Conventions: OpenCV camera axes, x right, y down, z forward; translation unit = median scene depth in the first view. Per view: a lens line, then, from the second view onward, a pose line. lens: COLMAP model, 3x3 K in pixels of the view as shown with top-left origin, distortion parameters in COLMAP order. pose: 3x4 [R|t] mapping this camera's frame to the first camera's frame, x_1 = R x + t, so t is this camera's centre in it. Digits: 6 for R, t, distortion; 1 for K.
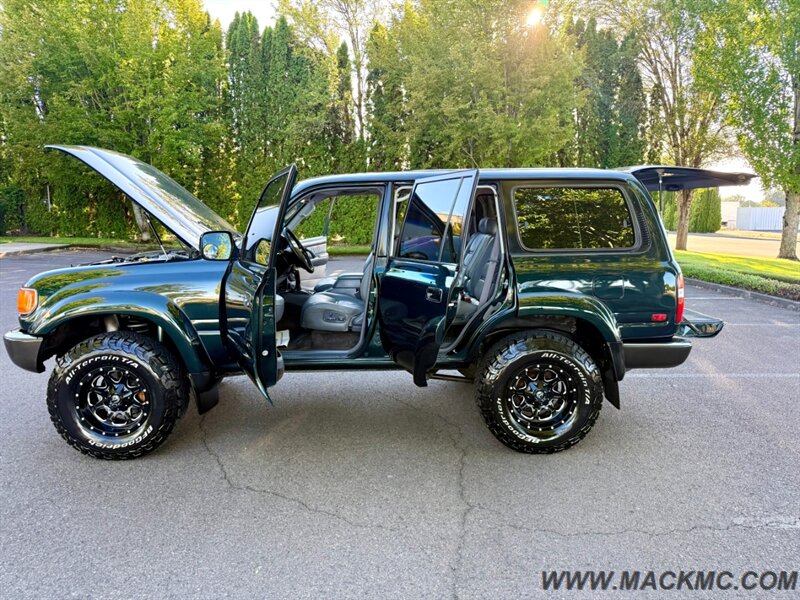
lens RADIAL K [[564.5, 0, 399.2], [0, 564.5, 293.8], [0, 0, 1]] dist [0.019123, -0.025491]
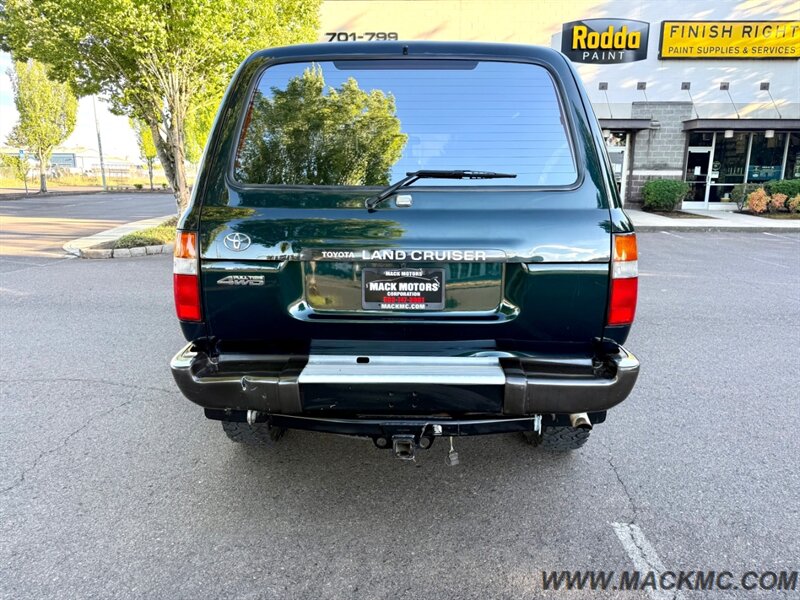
lens RADIAL K [[564.5, 0, 397.5], [0, 564.5, 300.3], [0, 0, 1]] dist [0.019123, -0.025491]
pose [[-0.066206, 0.199336, -0.977692, 1.019917], [-0.152290, 0.966344, 0.207335, -0.113718], [0.986116, 0.162619, -0.033621, 1.224639]]
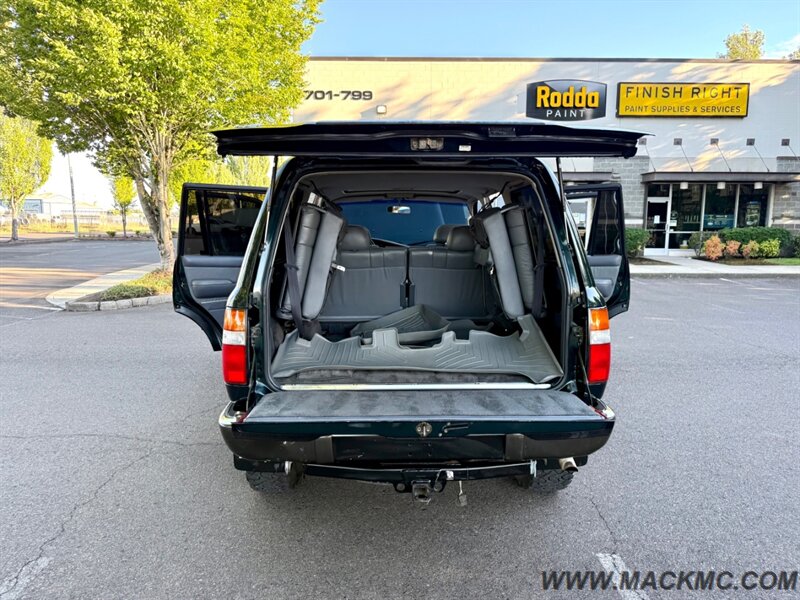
lens RADIAL K [[564.5, 0, 395.1], [0, 564.5, 300.1], [0, 0, 1]] dist [0.019123, -0.025491]
pose [[-0.018912, 0.124697, -0.992015, 1.123433], [-0.149346, 0.980708, 0.126123, -0.152702], [0.988604, 0.150539, 0.000076, 1.173850]]
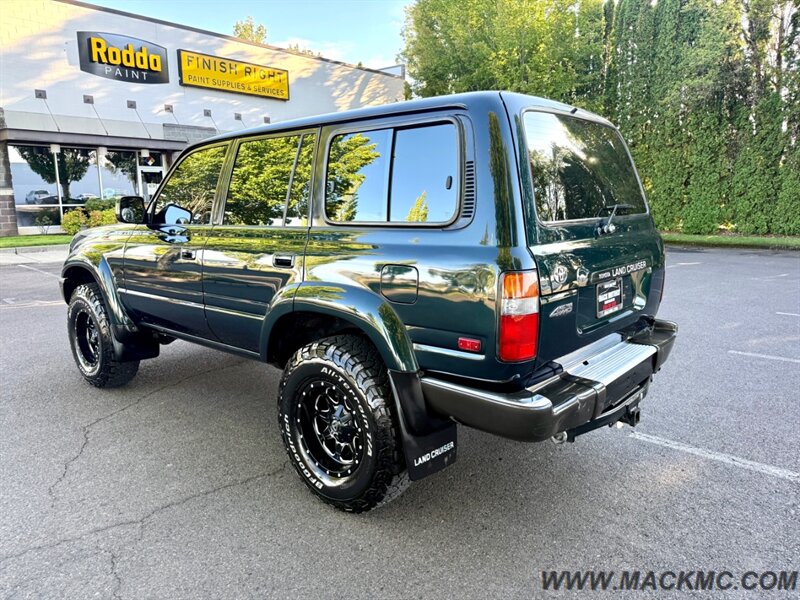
lens RADIAL K [[564.5, 0, 397.2], [0, 564.5, 297.2], [0, 0, 1]] dist [0.019123, -0.025491]
pose [[0.723422, 0.107515, -0.681983, 0.775033], [-0.089046, 0.994080, 0.062261, -0.032809], [0.684640, 0.015687, 0.728713, 0.531705]]
